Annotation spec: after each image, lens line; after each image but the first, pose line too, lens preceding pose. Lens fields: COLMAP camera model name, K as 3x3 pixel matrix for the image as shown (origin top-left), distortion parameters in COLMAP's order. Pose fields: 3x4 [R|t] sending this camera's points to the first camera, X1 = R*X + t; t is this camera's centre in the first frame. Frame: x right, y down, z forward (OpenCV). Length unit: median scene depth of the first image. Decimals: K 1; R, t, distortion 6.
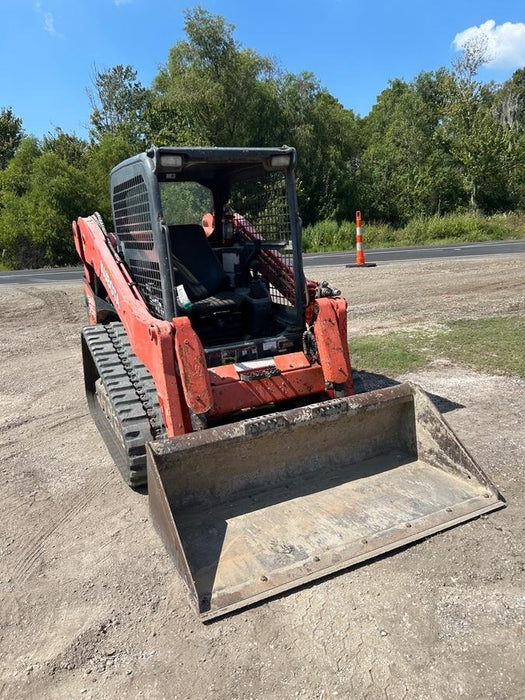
lens RADIAL K [[515.8, 0, 257.1], [0, 515.8, 351.3], [0, 0, 1]] dist [0.049126, -0.054462]
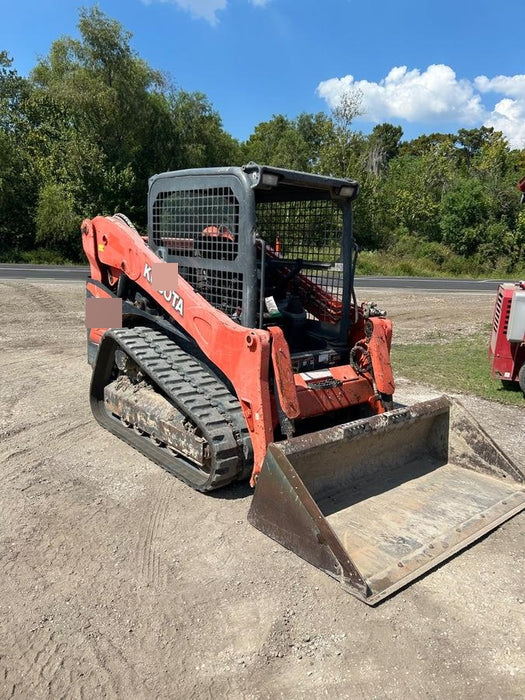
lens RADIAL K [[518.9, 0, 262.5], [0, 518.9, 350.0], [0, 0, 1]] dist [0.051361, -0.061149]
pose [[0.961647, 0.051842, 0.269345, -0.405479], [-0.041901, 0.998216, -0.042528, 0.024654], [-0.271069, 0.029611, 0.962104, -0.009841]]
